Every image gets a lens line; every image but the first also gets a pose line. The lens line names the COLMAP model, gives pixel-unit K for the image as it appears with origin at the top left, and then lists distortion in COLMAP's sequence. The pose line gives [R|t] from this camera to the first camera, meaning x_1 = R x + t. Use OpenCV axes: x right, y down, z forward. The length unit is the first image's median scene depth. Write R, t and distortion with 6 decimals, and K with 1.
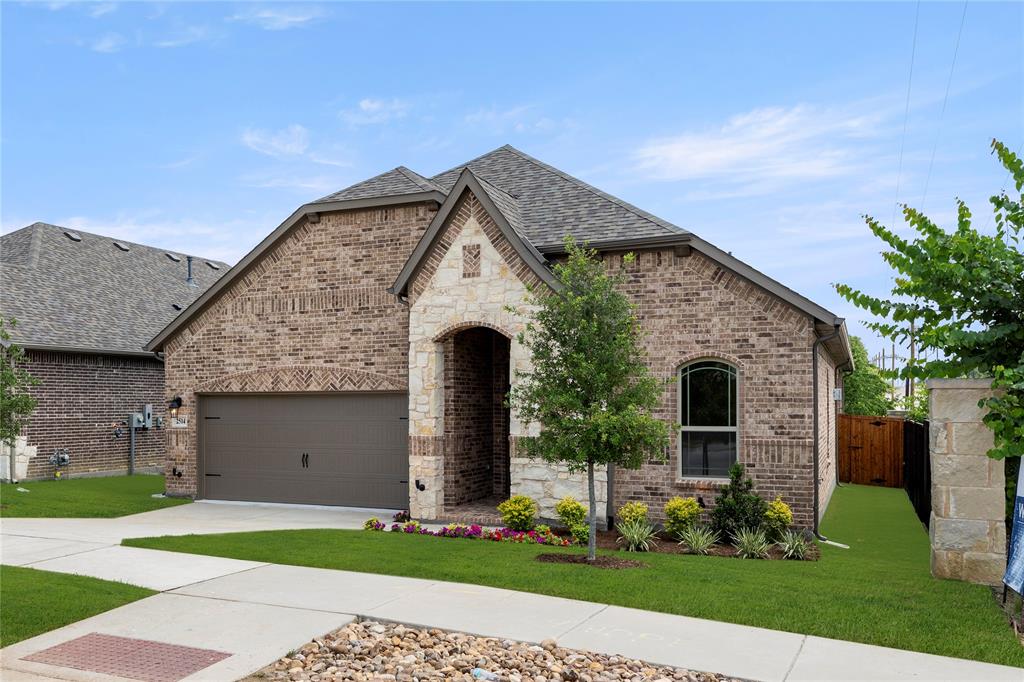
lens RADIAL K [[735.1, 0, 511.5], [0, 735.1, 335.0], [0, 0, 1]] dist [-0.011053, 0.003770]
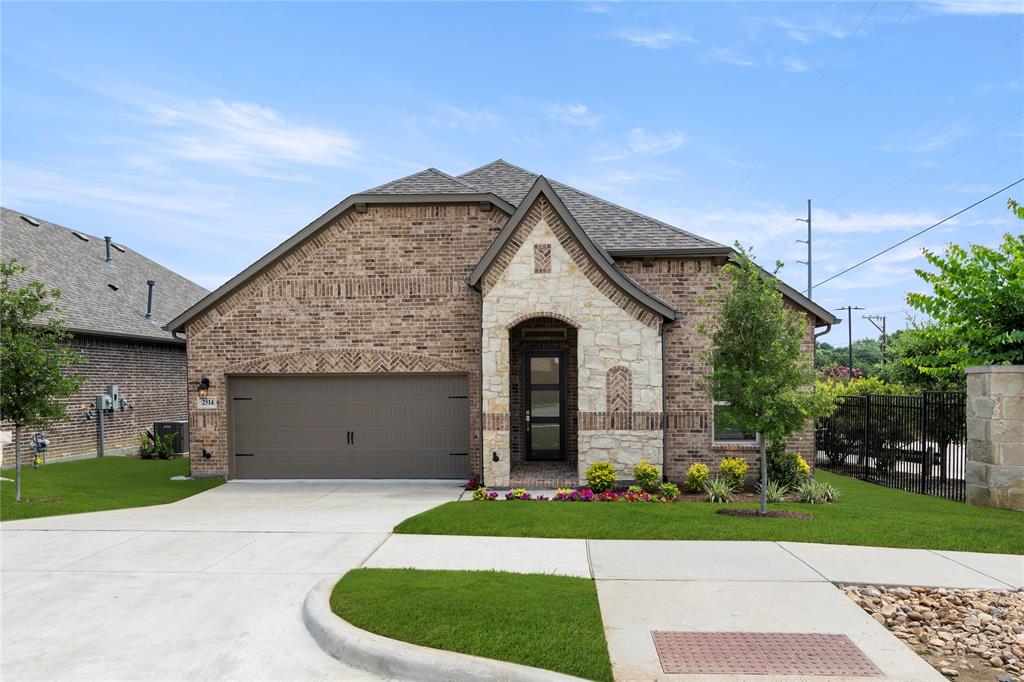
lens RADIAL K [[595.4, 0, 514.4], [0, 595.4, 351.1], [0, 0, 1]] dist [-0.007081, -0.001617]
pose [[0.949822, 0.014199, 0.312469, -0.339883], [-0.026702, 0.999003, 0.035771, 0.009045], [-0.311650, -0.042320, 0.949254, 0.121077]]
